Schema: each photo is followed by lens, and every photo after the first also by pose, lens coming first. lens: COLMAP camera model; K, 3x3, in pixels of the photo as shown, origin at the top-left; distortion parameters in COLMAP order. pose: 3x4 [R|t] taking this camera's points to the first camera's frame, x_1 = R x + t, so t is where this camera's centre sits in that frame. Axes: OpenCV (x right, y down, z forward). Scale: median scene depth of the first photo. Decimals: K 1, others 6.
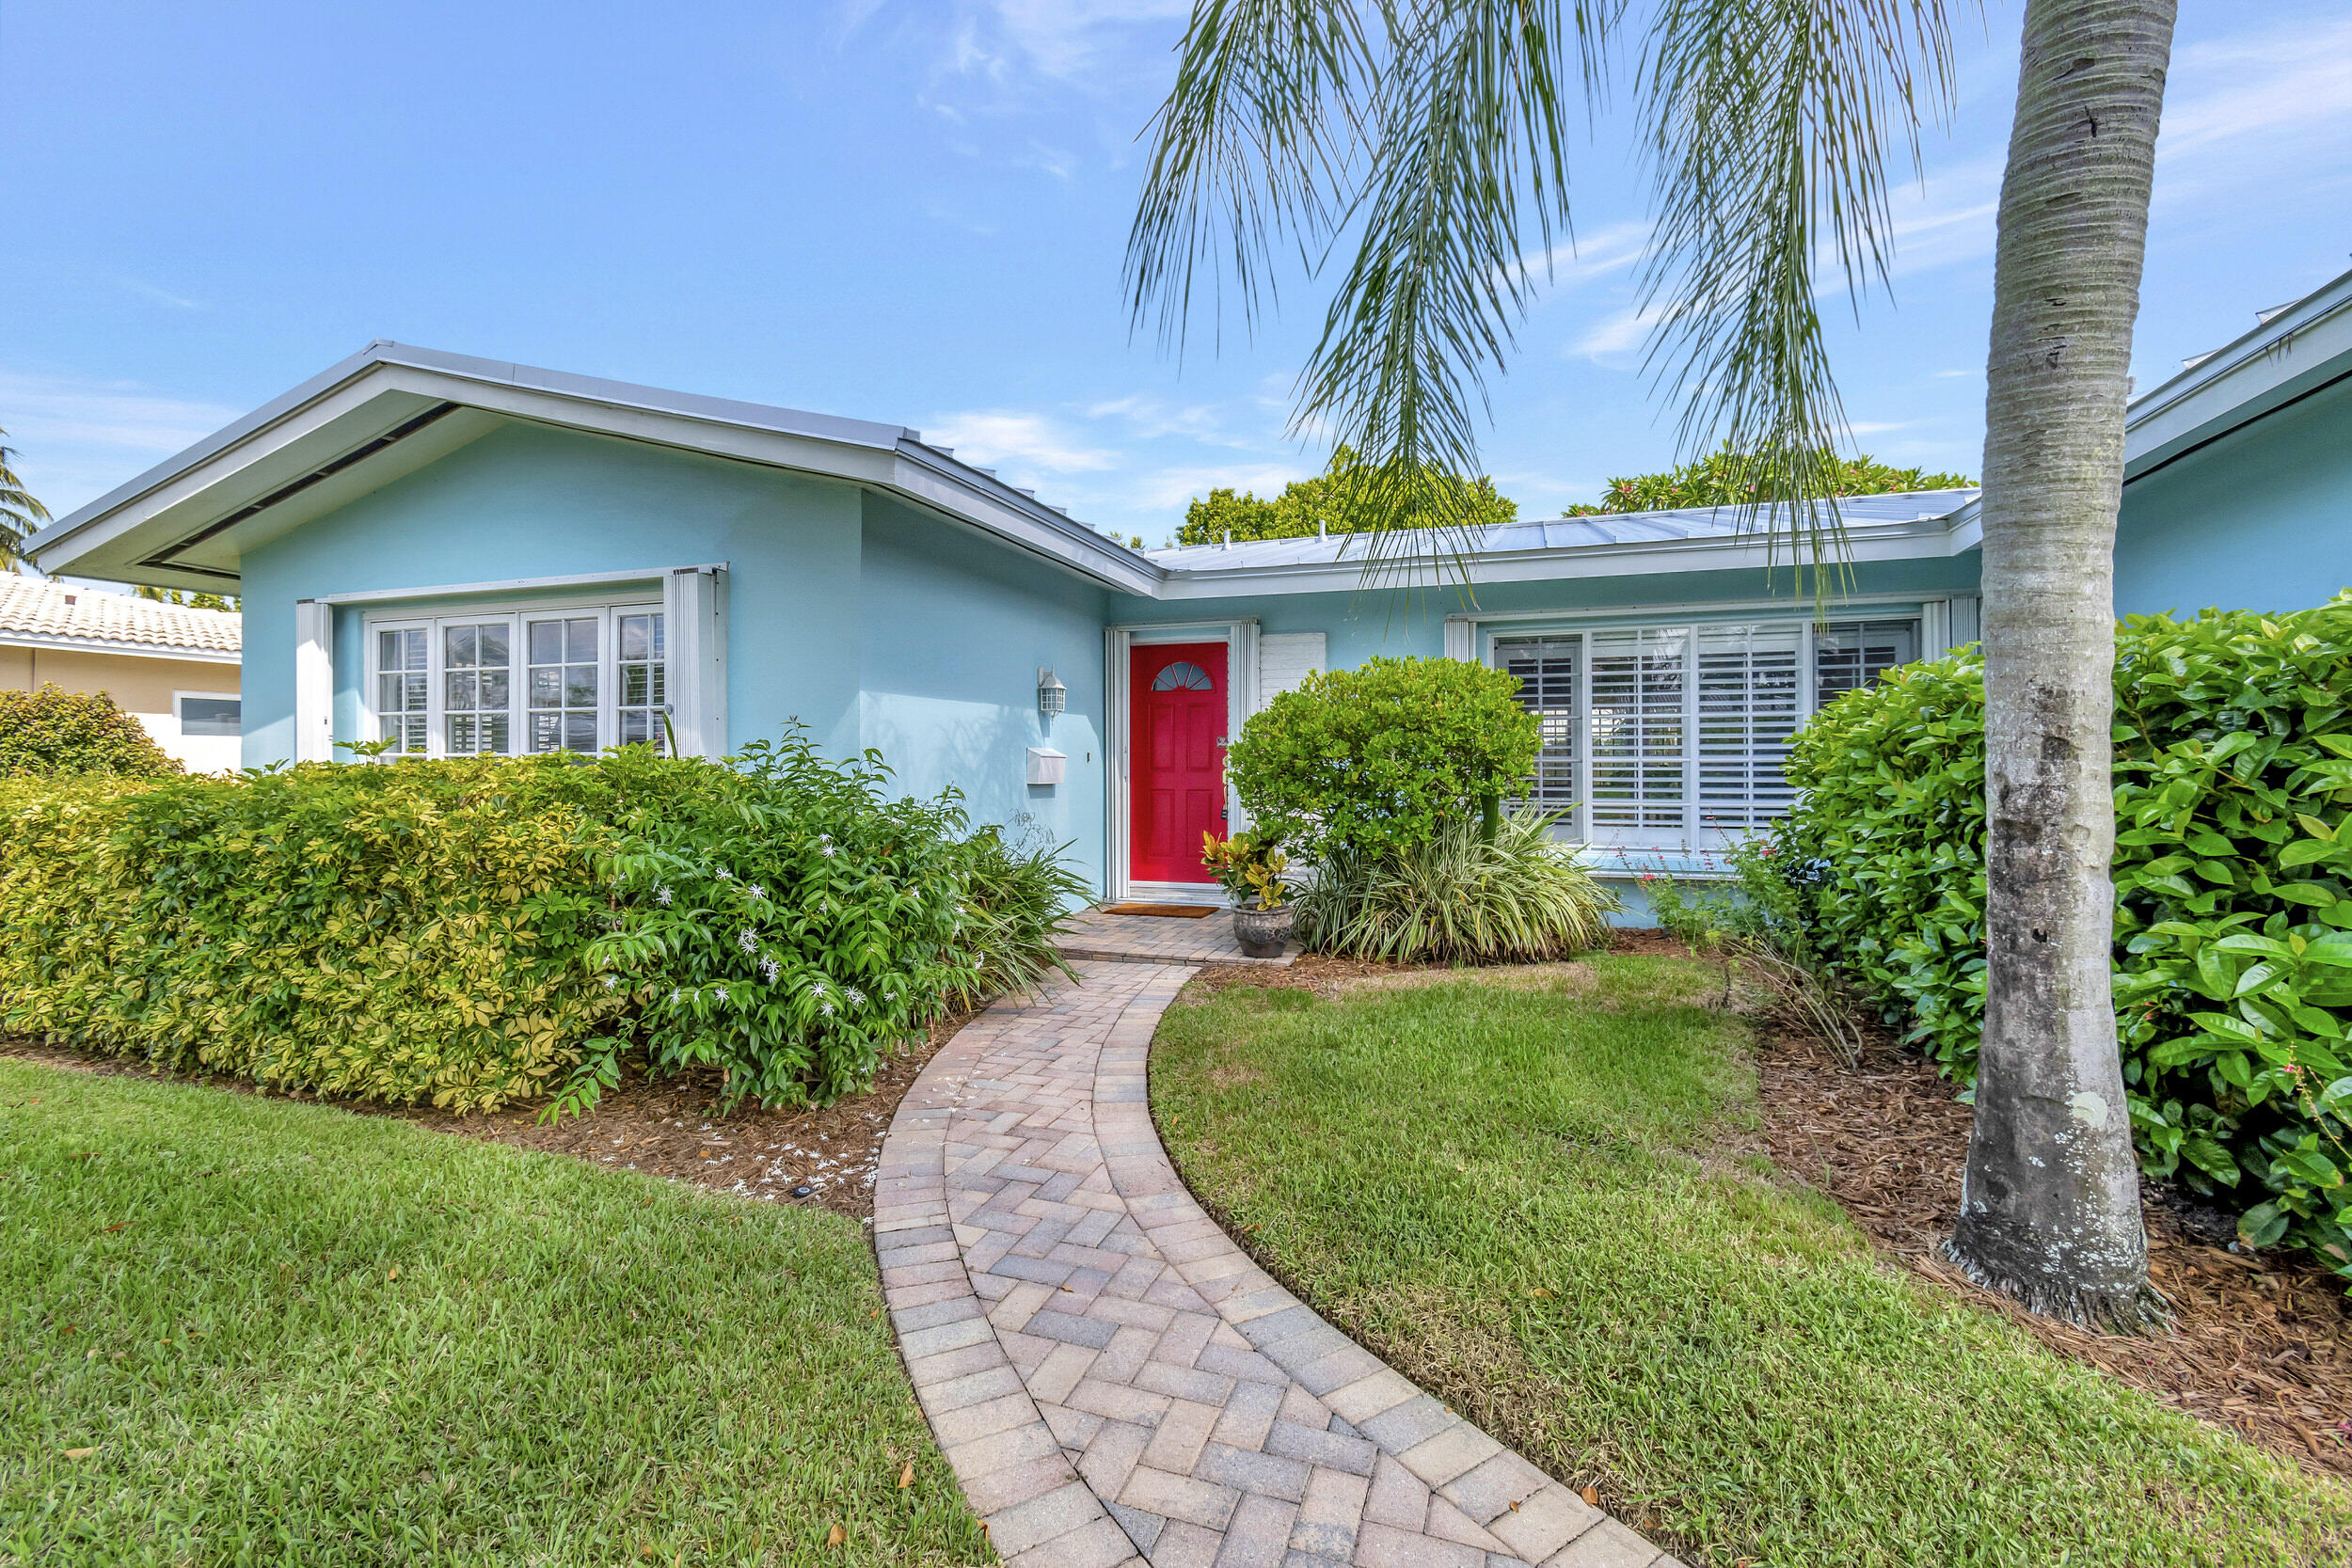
lens RADIAL K [[1005.5, 0, 1165.6], [0, 1005.5, 777.5], [0, 0, 1]] dist [0.000361, 0.000169]
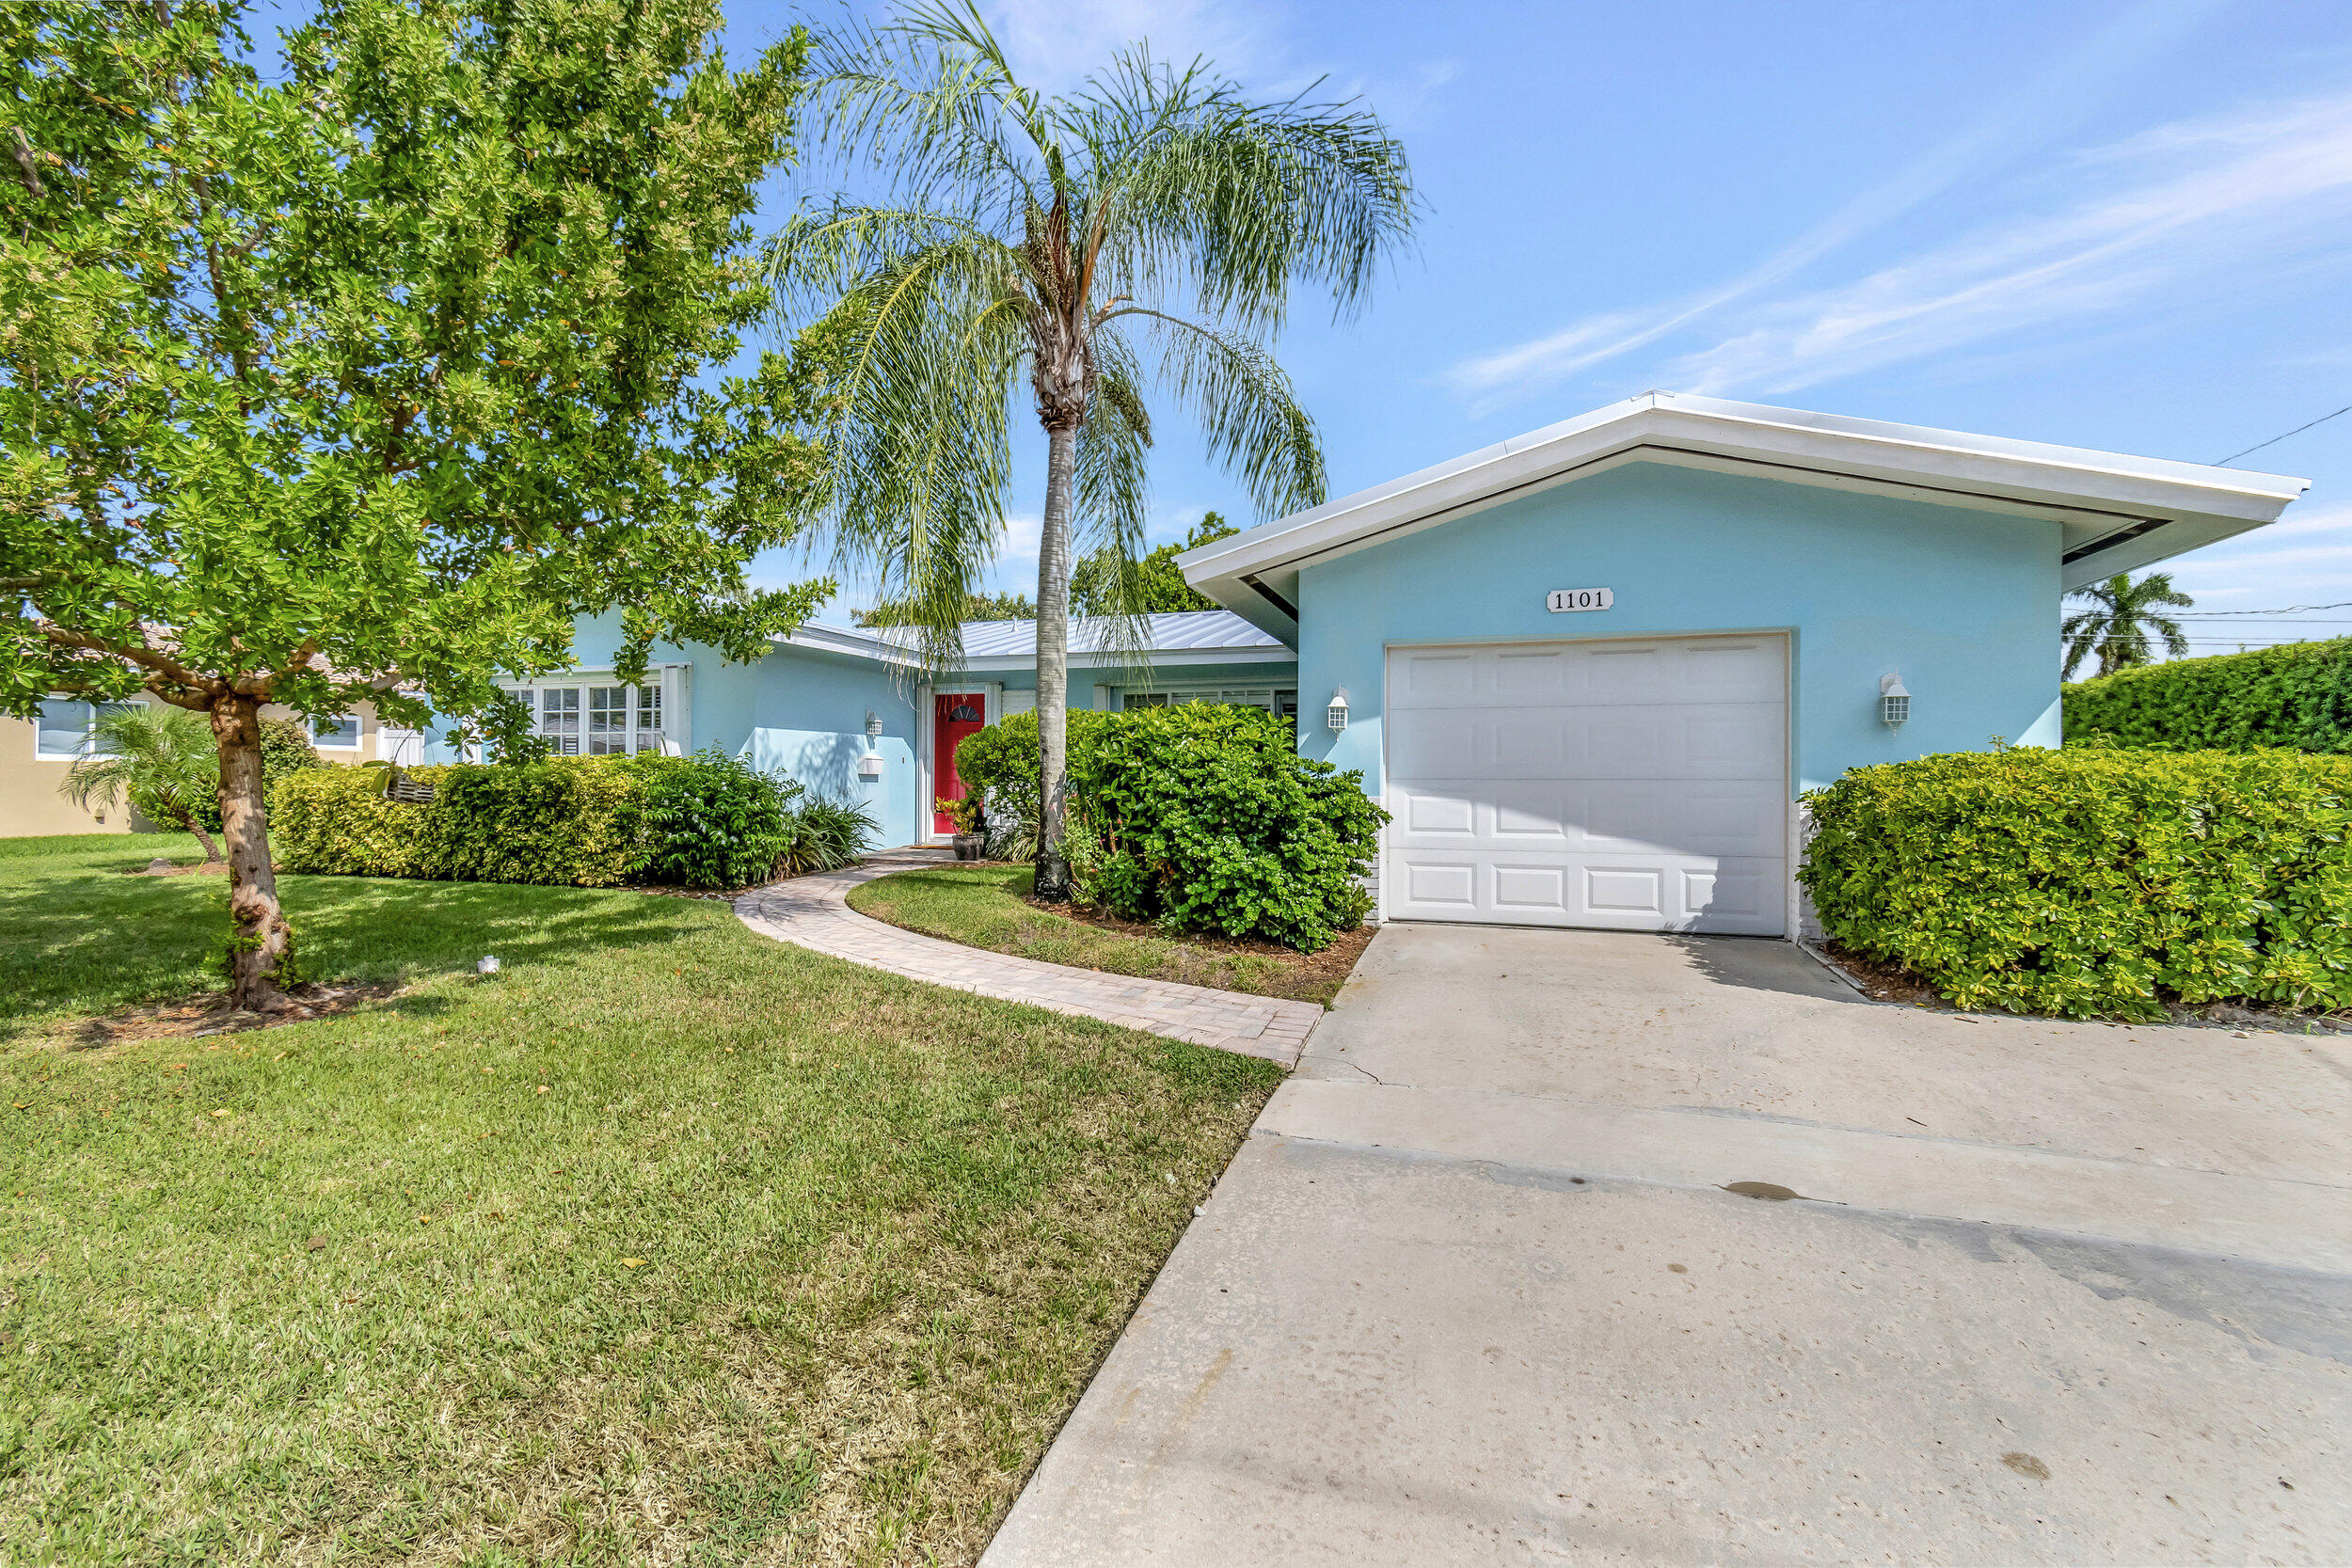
lens RADIAL K [[1005.5, 0, 1165.6], [0, 1005.5, 777.5], [0, 0, 1]] dist [0.000361, 0.000169]
pose [[0.999812, 0.004363, 0.018885, 0.484995], [-0.004090, 0.999887, -0.014447, 0.045934], [-0.018945, 0.014367, 0.999717, -1.054763]]
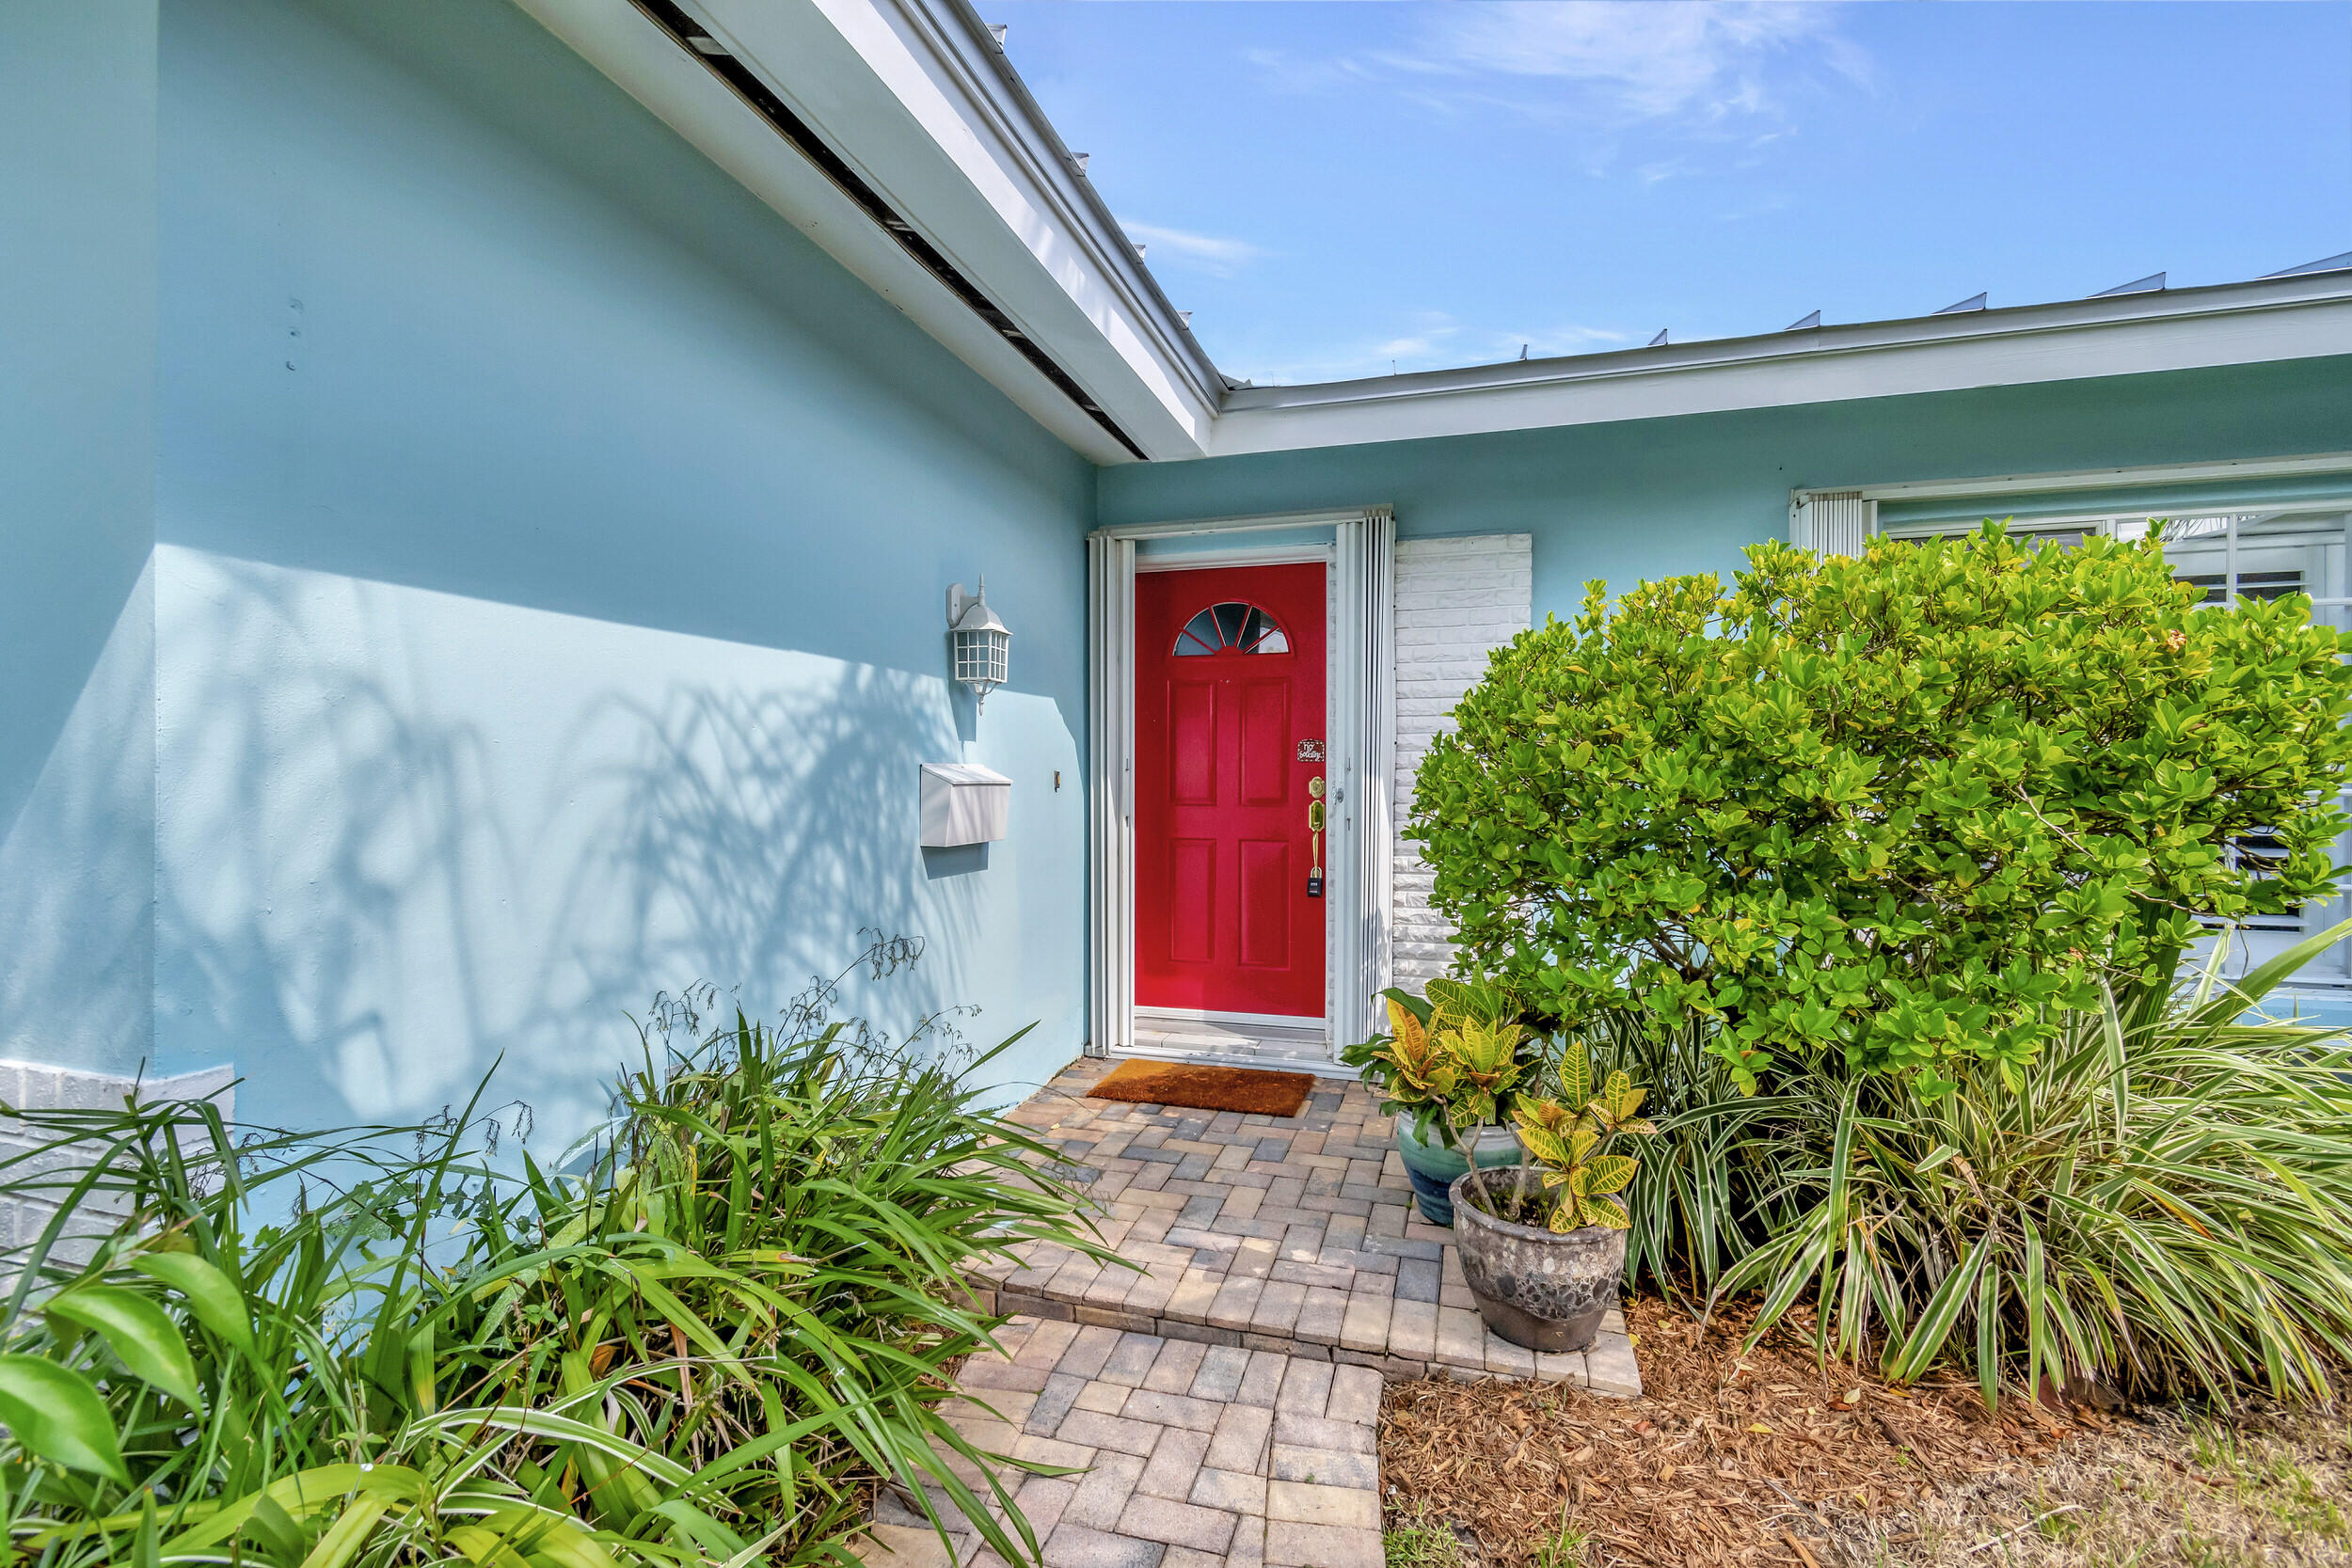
lens RADIAL K [[1005.5, 0, 1165.6], [0, 1005.5, 777.5], [0, 0, 1]] dist [0.000361, 0.000169]
pose [[0.998974, 0.002079, 0.045243, -0.064018], [-0.001775, 0.999976, -0.006753, -0.027186], [-0.045256, 0.006666, 0.998953, 0.700658]]
